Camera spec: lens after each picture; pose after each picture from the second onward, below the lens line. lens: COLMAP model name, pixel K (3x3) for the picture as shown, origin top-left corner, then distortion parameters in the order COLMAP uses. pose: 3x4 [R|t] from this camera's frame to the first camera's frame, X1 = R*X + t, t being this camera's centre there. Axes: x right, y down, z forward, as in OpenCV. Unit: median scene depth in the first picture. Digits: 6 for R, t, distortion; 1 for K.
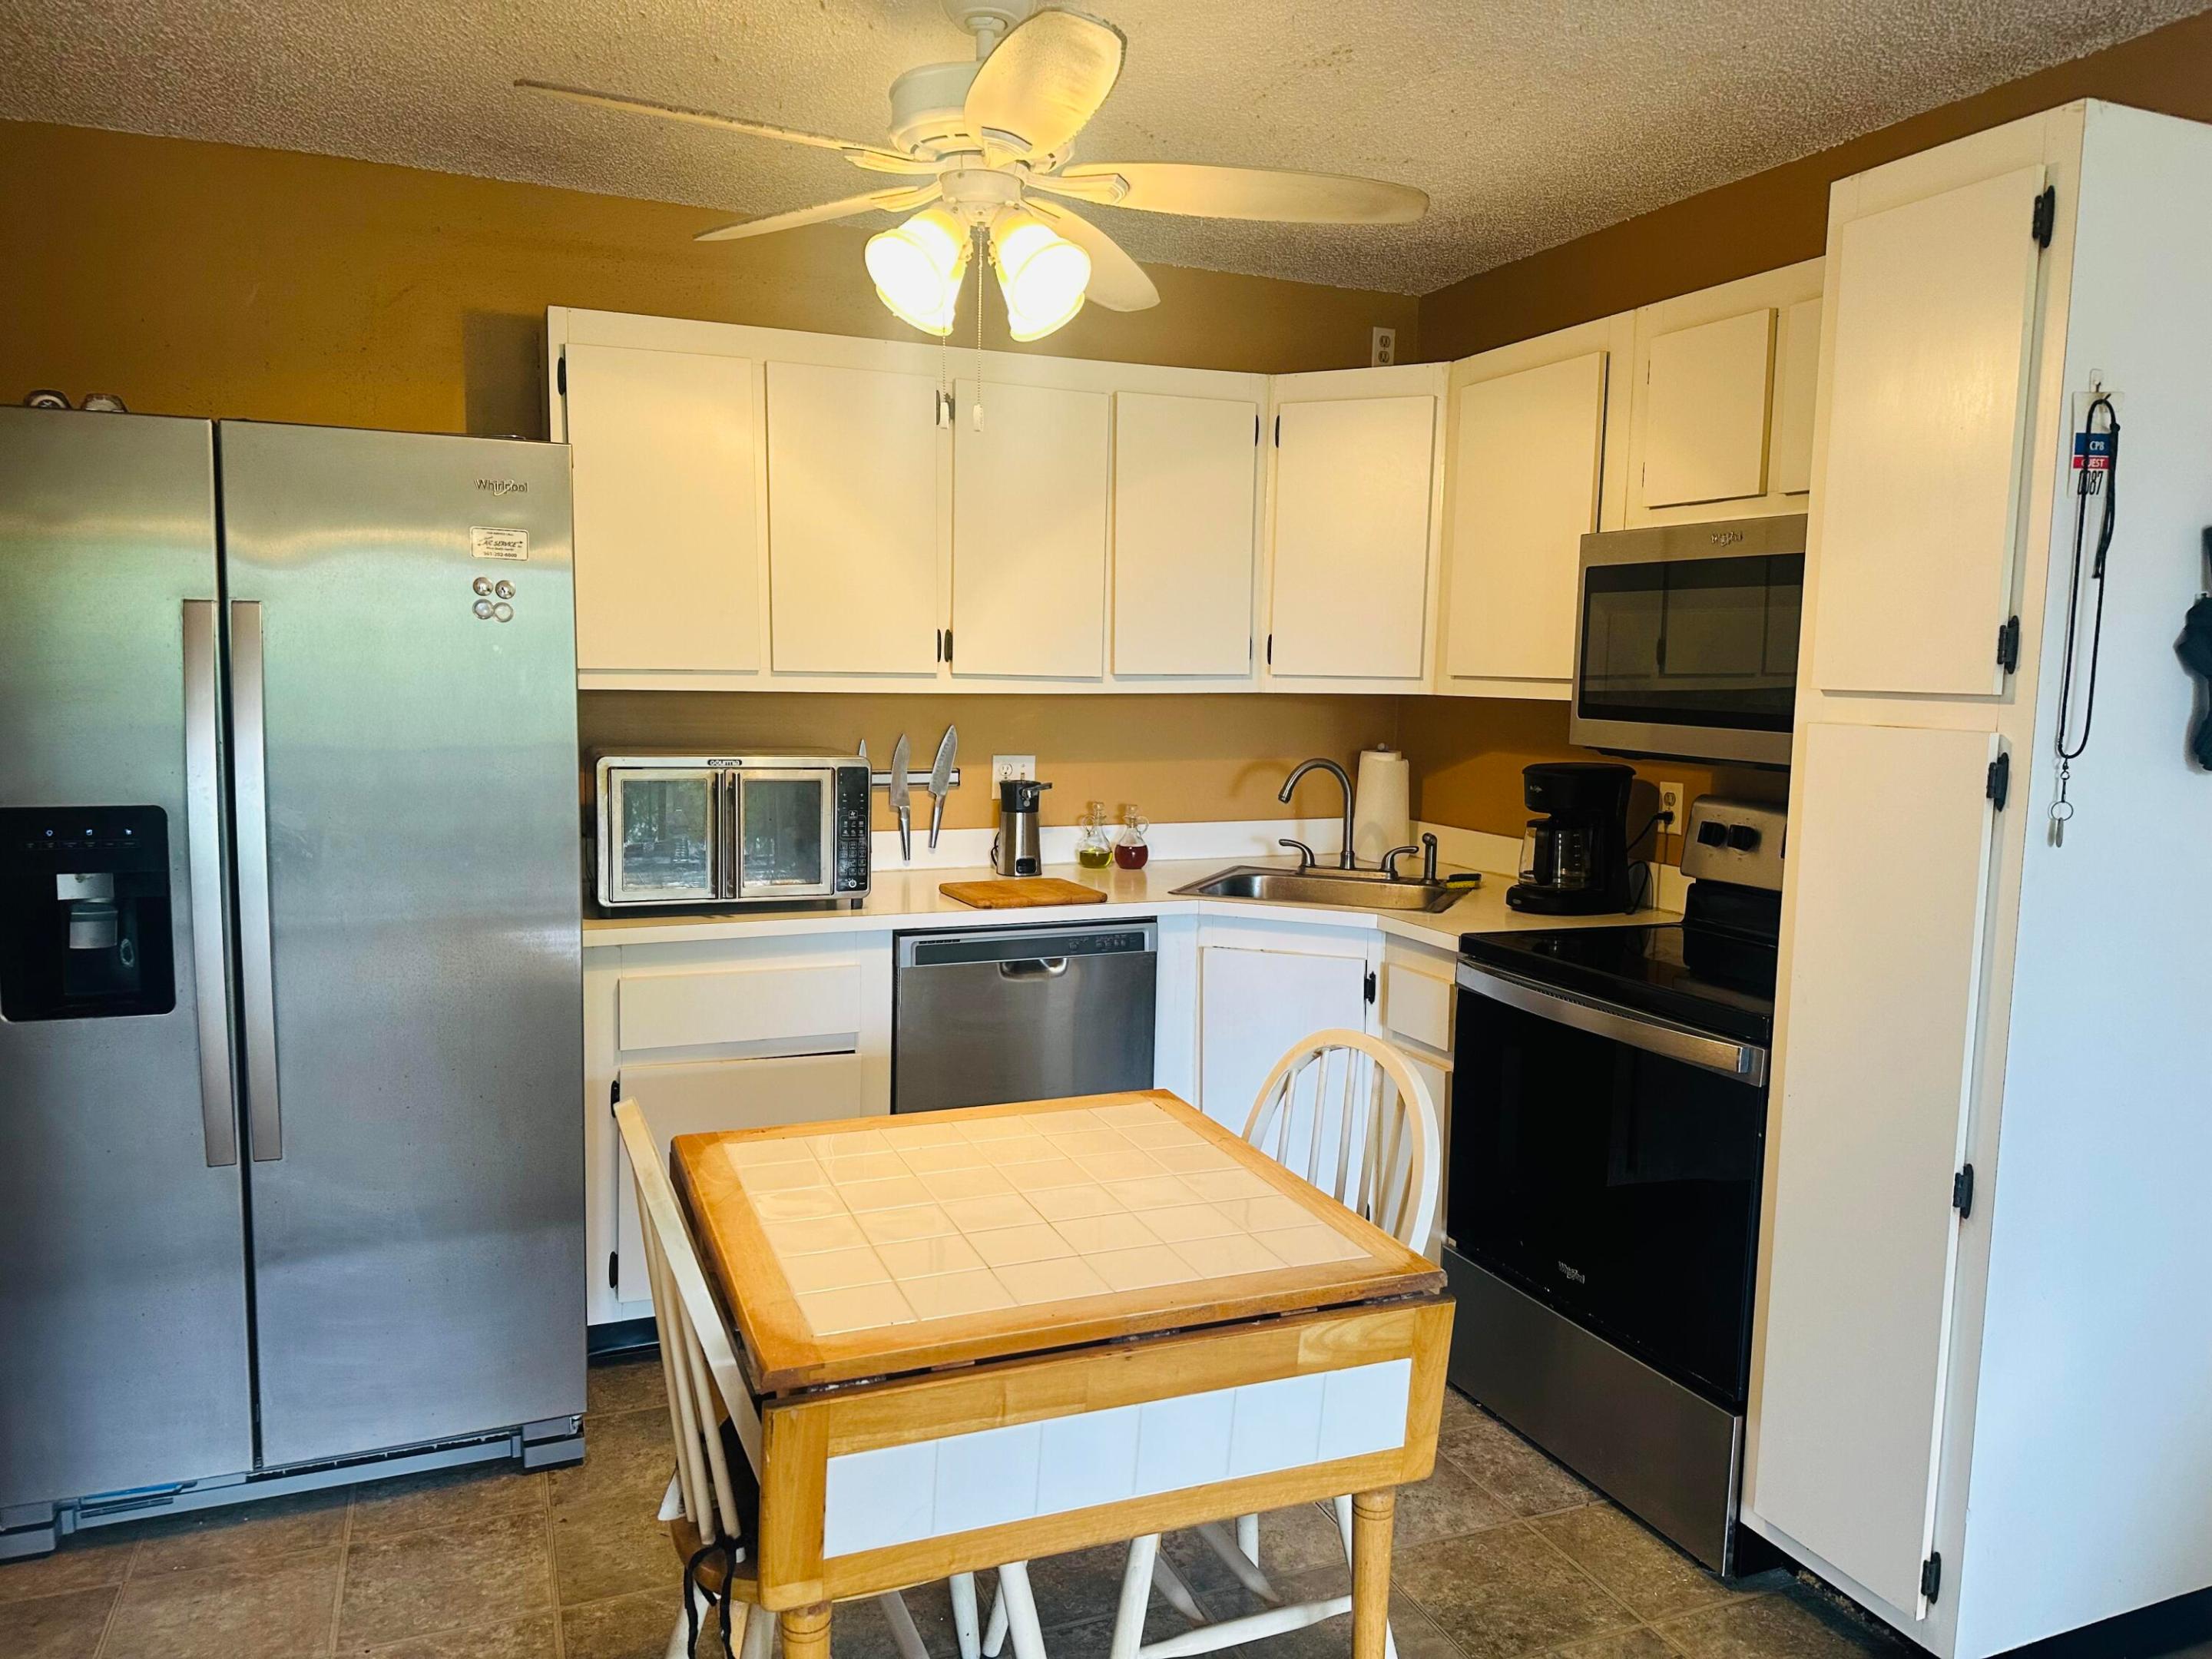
lens RADIAL K [[1525.8, 0, 1106.0], [0, 1525.8, 829.5], [0, 0, 1]] dist [0.017552, 0.000276]
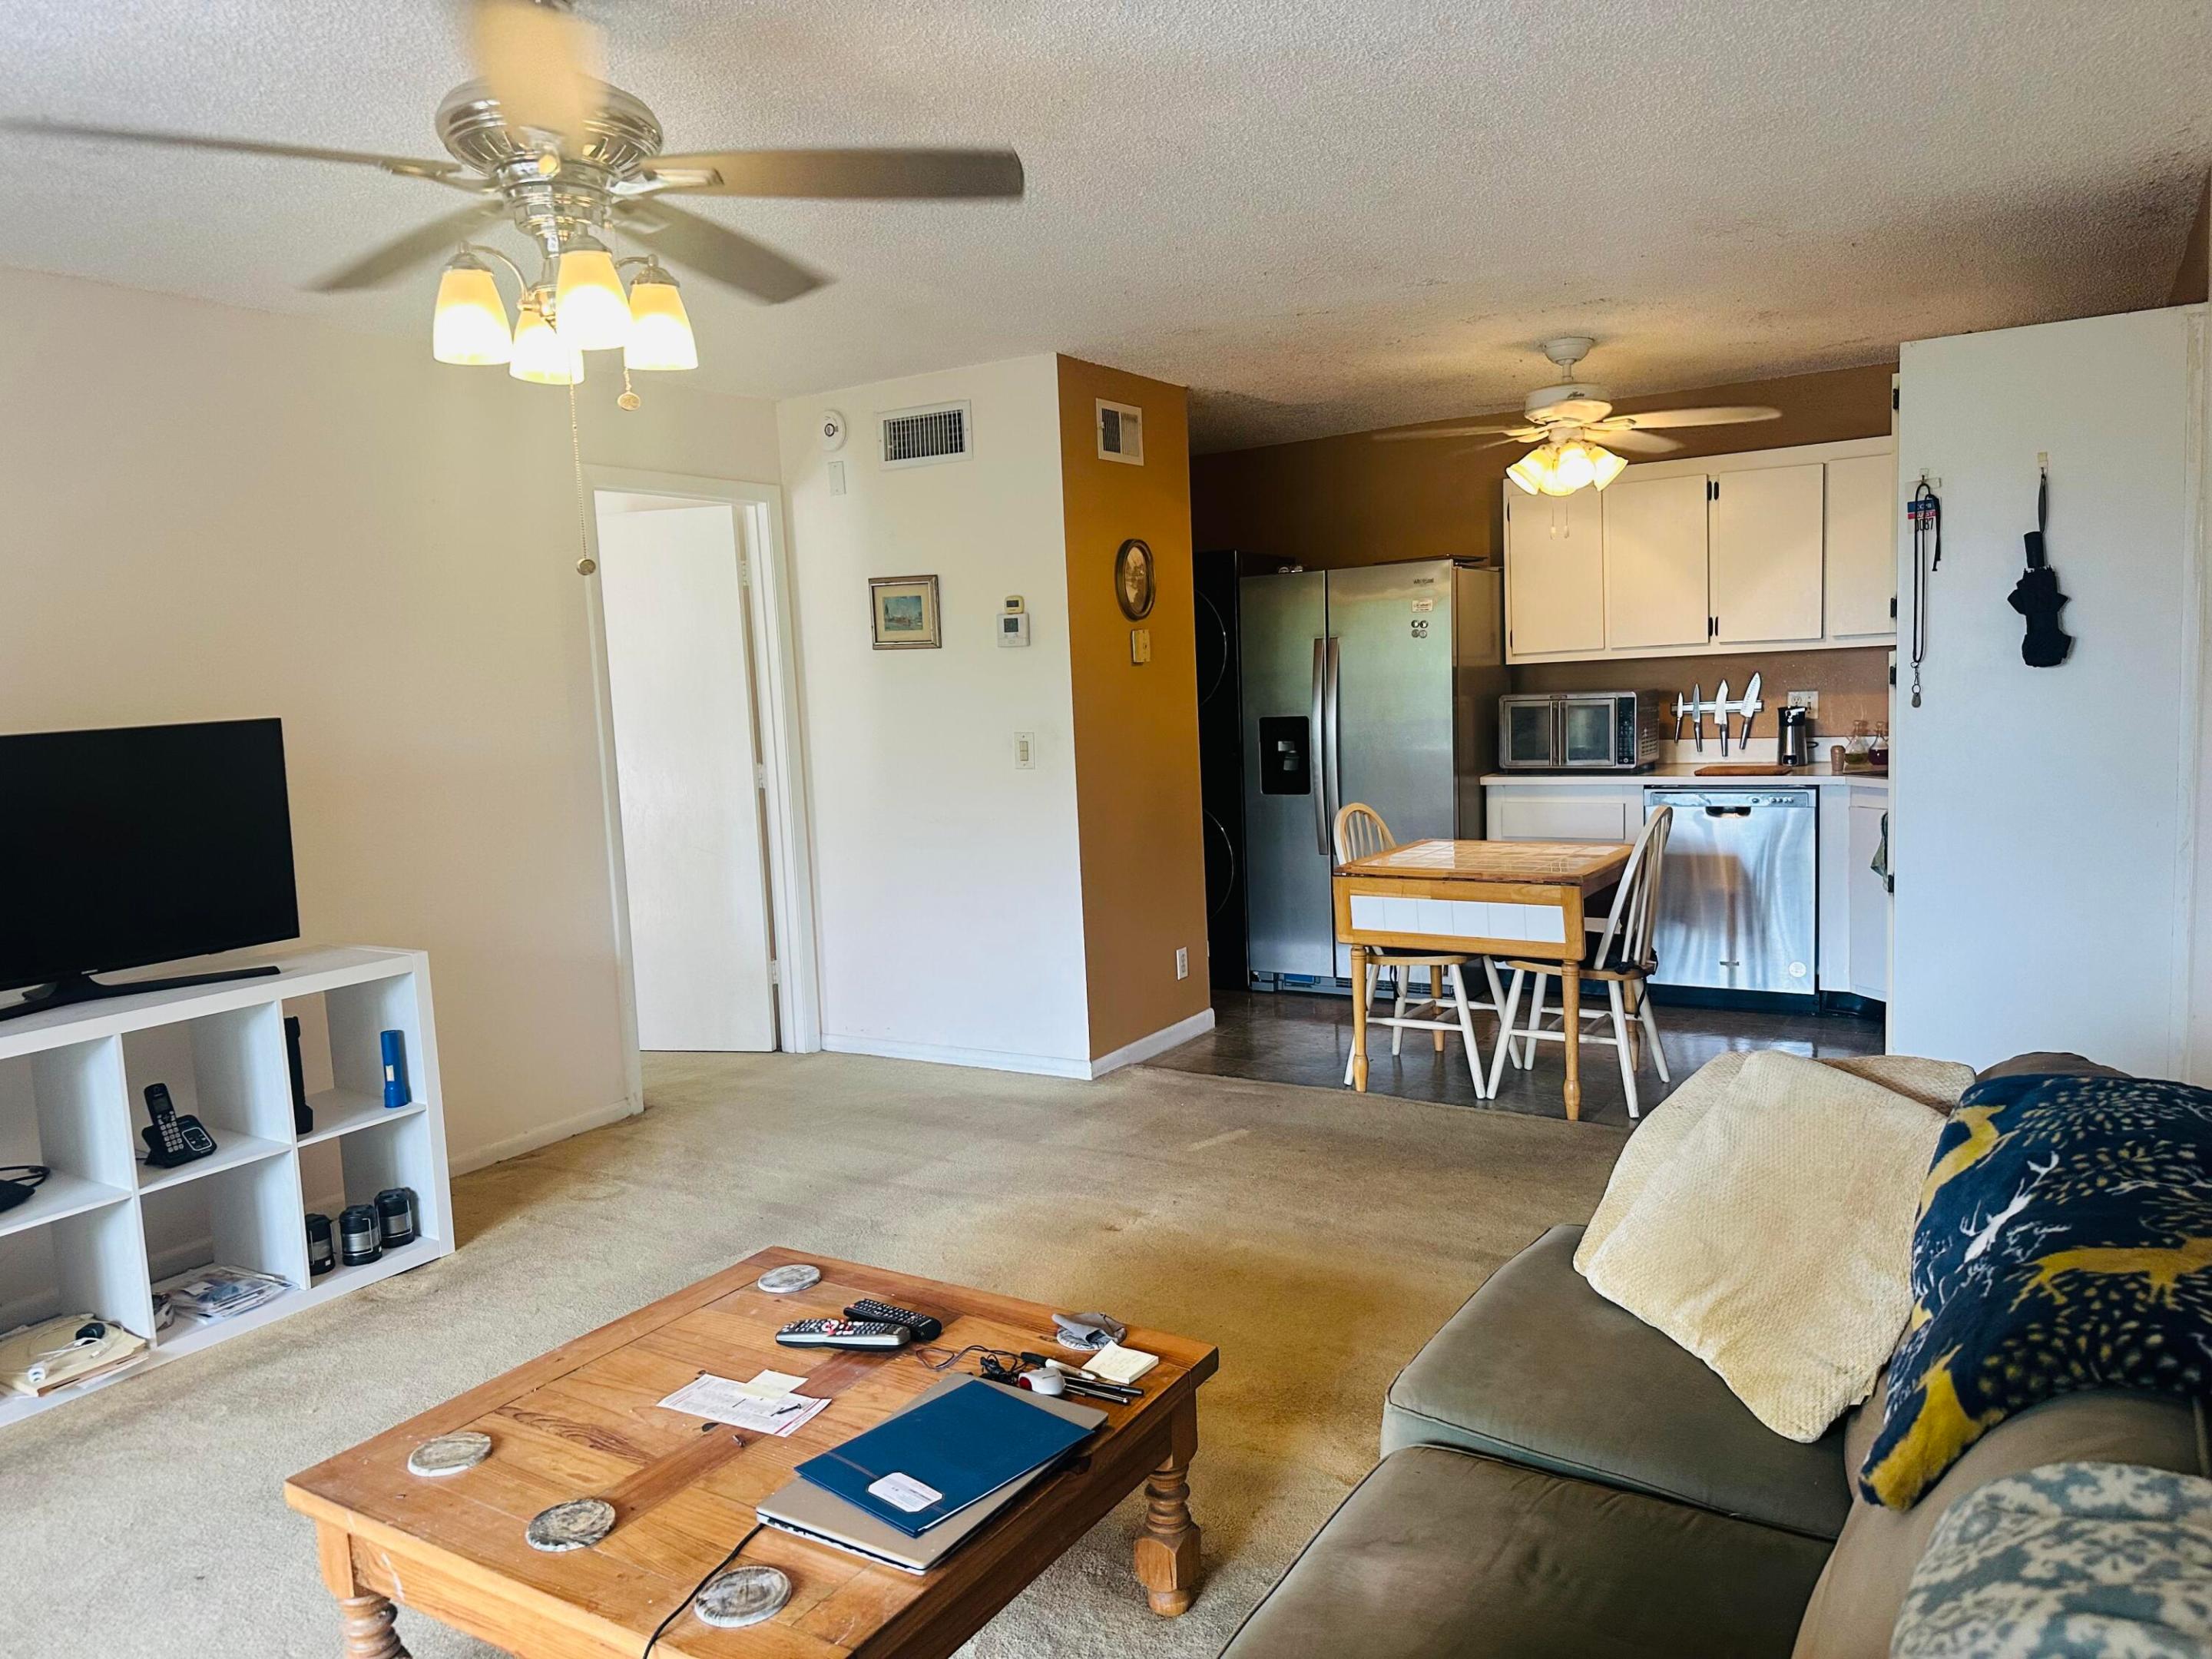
lens RADIAL K [[1530.5, 0, 1106.0], [0, 1530.5, 829.5], [0, 0, 1]] dist [0.069274, -0.109418]
pose [[0.590733, 0.040045, -0.805873, 0.993926], [-0.032234, 0.999142, 0.026020, 0.092808], [0.806223, 0.010606, 0.591516, -0.631984]]
